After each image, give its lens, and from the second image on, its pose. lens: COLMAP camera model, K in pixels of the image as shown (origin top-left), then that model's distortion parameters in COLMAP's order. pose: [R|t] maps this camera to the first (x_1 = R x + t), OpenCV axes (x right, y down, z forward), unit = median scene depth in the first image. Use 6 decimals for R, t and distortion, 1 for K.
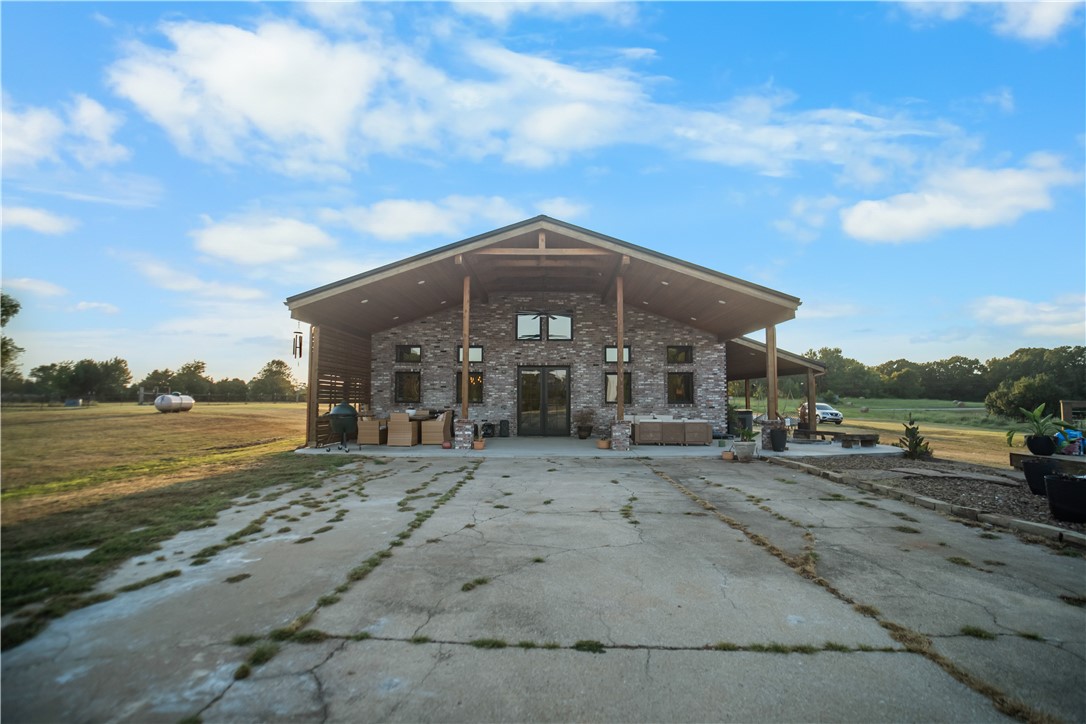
lens RADIAL K [[553.5, 0, 543.0], [0, 553.5, 362.0], [0, 0, 1]] dist [-0.001436, 0.000516]
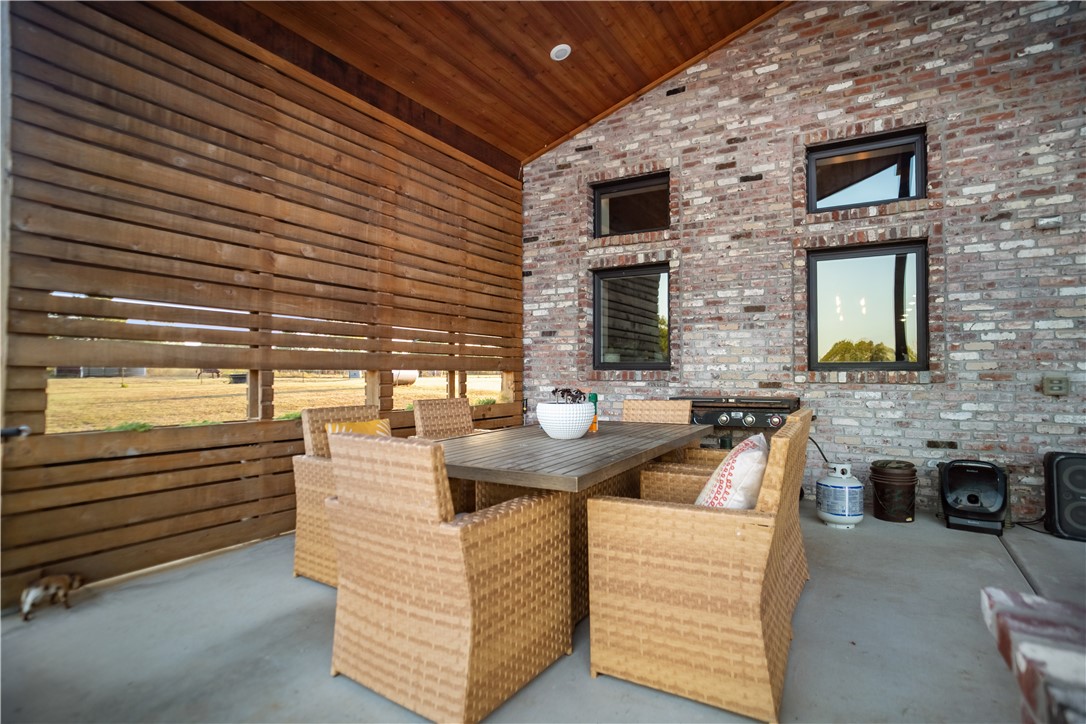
lens RADIAL K [[553.5, 0, 543.0], [0, 553.5, 362.0], [0, 0, 1]] dist [-0.001436, 0.000516]
pose [[0.856103, -0.011176, -0.516684, -0.074731], [0.038946, 0.998318, 0.042936, 0.031853], [0.515335, -0.056880, 0.855099, 0.415105]]
